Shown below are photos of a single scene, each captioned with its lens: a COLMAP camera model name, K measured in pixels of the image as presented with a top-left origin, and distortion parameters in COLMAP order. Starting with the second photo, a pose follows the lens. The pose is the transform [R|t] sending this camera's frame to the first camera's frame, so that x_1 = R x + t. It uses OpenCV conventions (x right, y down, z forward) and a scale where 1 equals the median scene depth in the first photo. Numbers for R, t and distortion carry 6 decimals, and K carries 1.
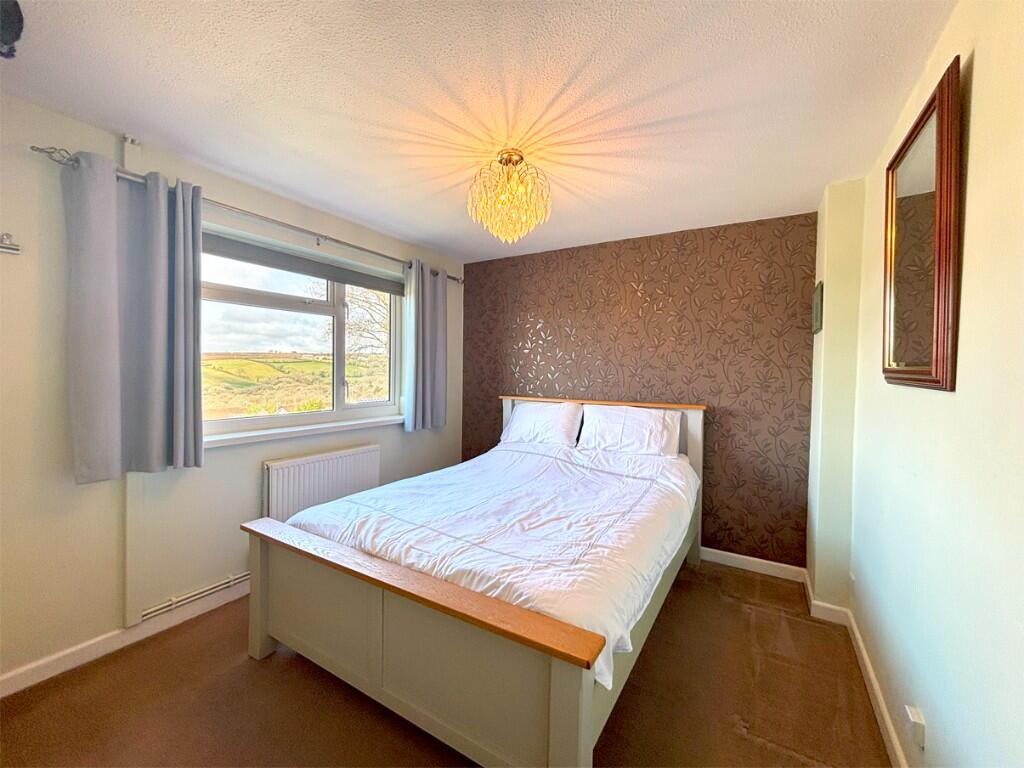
lens RADIAL K [[409.4, 0, 509.7], [0, 409.4, 378.6], [0, 0, 1]] dist [0.001505, 0.000514]
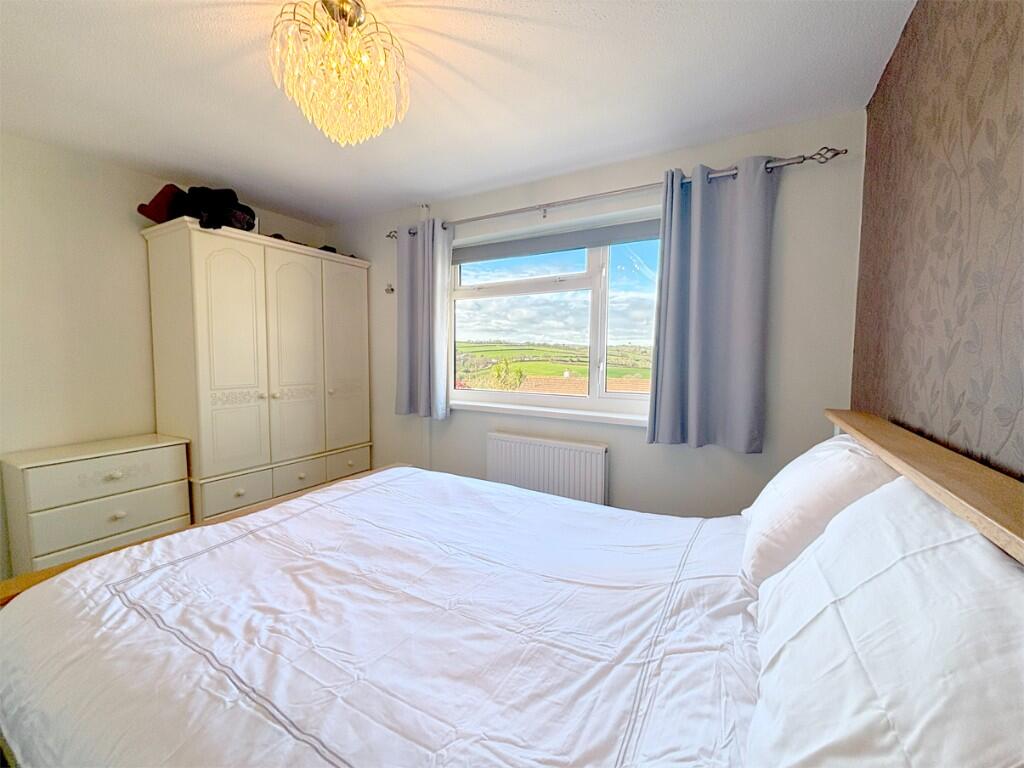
lens RADIAL K [[409.4, 0, 509.8], [0, 409.4, 380.7], [0, 0, 1]] dist [0.001505, 0.000514]
pose [[0.040564, 0.059114, -0.997427, 0.668054], [-0.028251, 0.997917, 0.057994, -0.005658], [0.998777, 0.025826, 0.042149, 1.219356]]
